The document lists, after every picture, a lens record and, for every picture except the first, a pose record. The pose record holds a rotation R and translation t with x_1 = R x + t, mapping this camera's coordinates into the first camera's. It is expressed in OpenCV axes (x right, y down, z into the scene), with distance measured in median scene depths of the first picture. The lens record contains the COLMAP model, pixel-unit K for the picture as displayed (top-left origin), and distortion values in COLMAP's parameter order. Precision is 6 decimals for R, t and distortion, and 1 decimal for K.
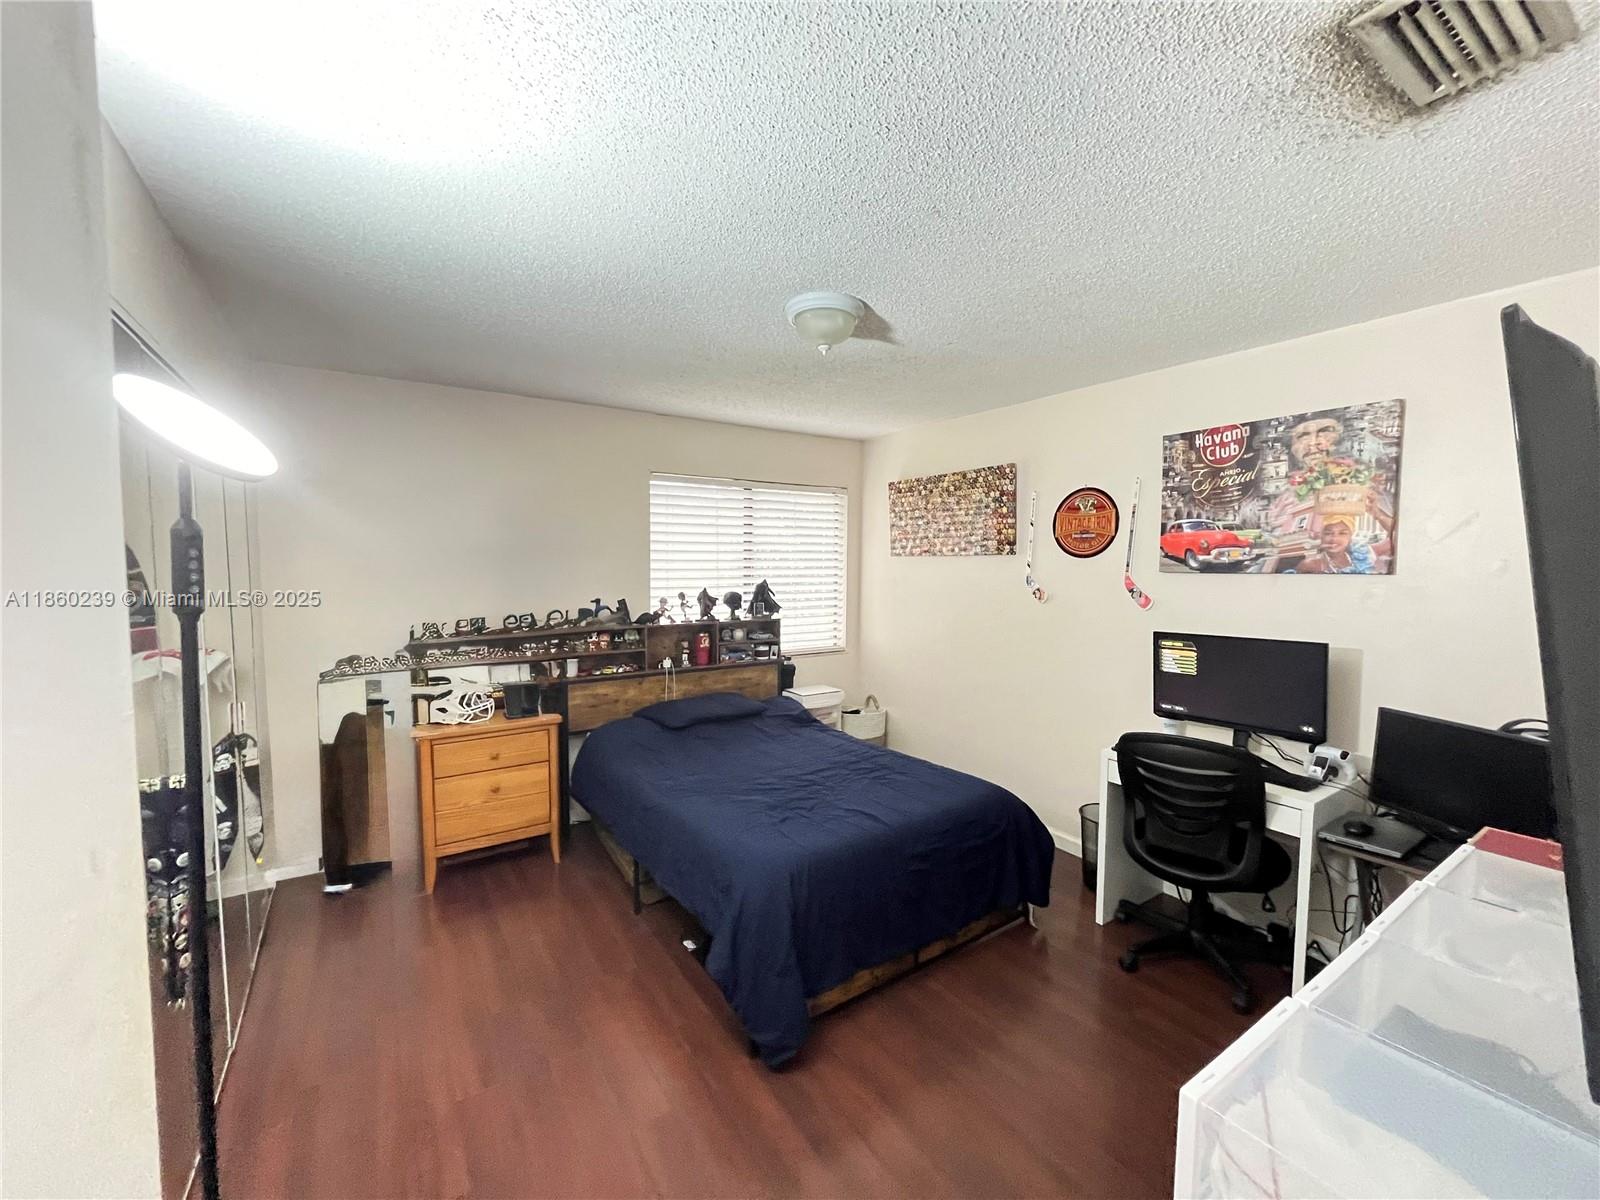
lens RADIAL K [[646.8, 0, 799.7], [0, 646.8, 606.6], [0, 0, 1]] dist [-0.000569, -0.000064]
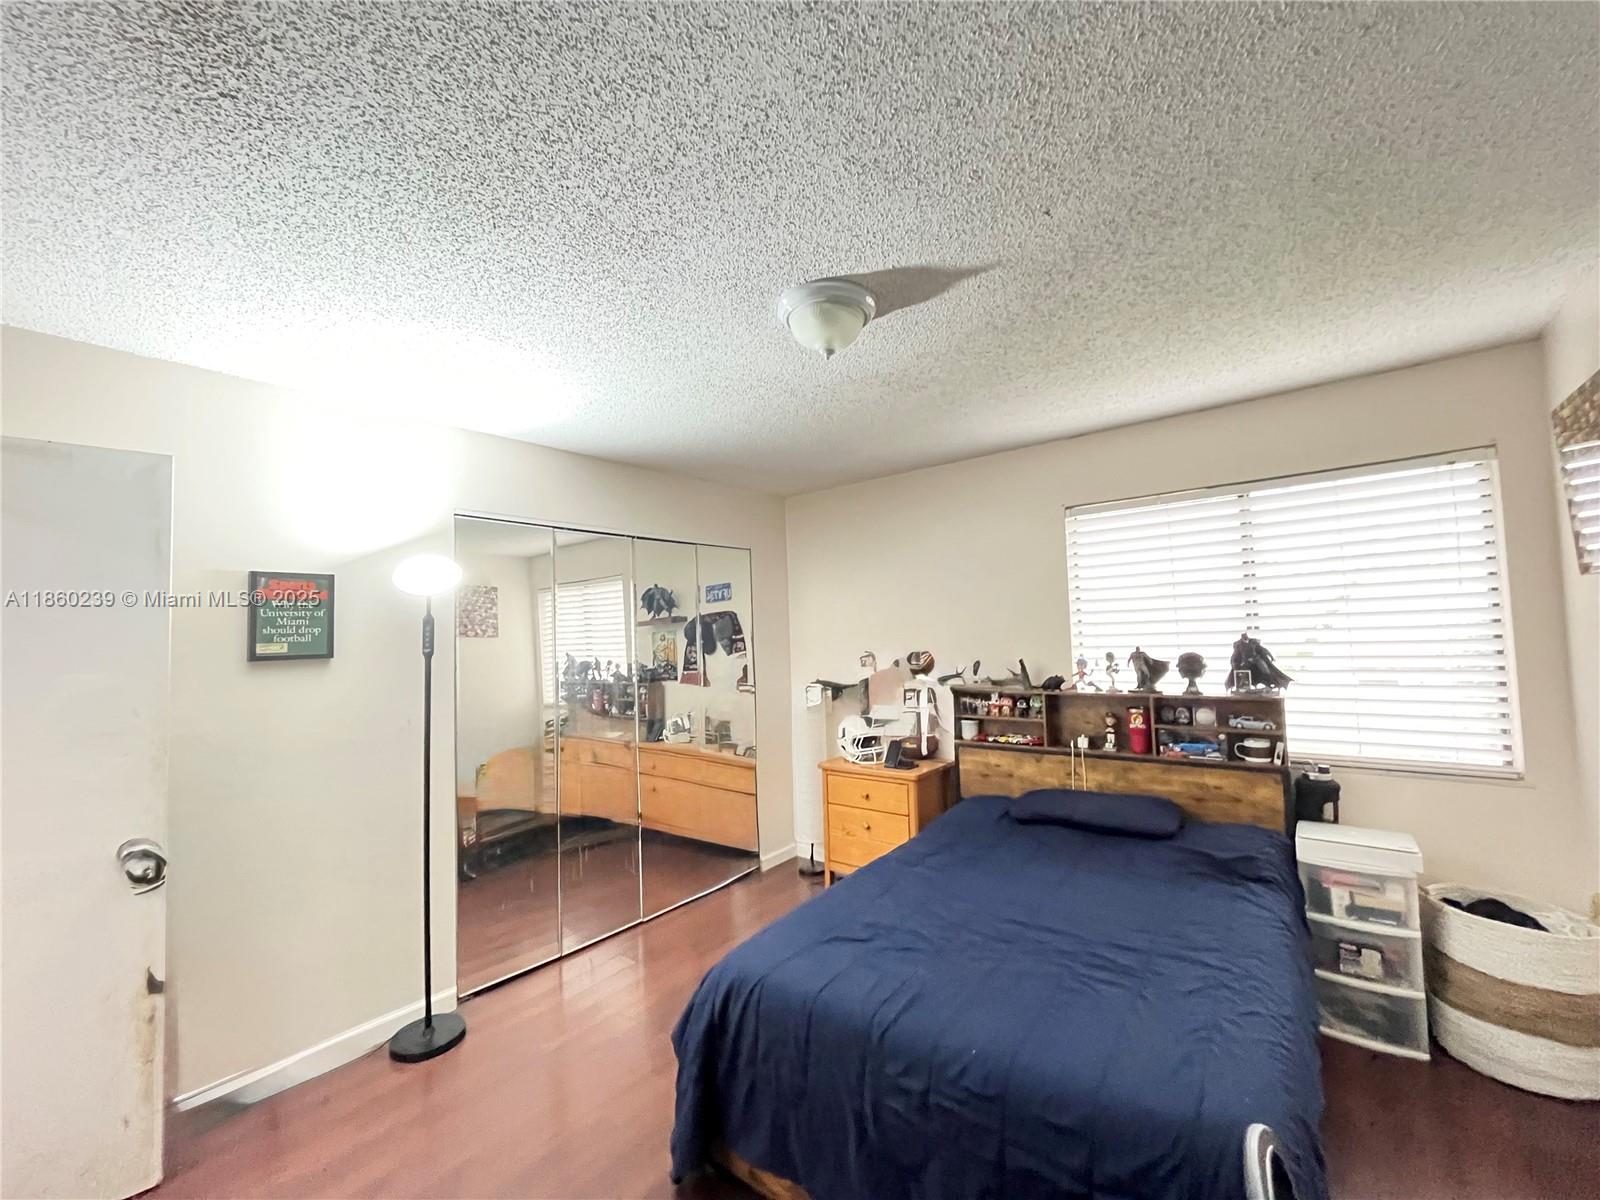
lens RADIAL K [[646.8, 0, 802.0], [0, 646.8, 597.9], [0, 0, 1]] dist [-0.000569, -0.000064]
pose [[0.278313, -0.075668, -0.957505, 0.452113], [-0.031859, 0.995616, -0.087940, -0.007188], [0.959962, 0.054980, 0.274682, 0.428579]]
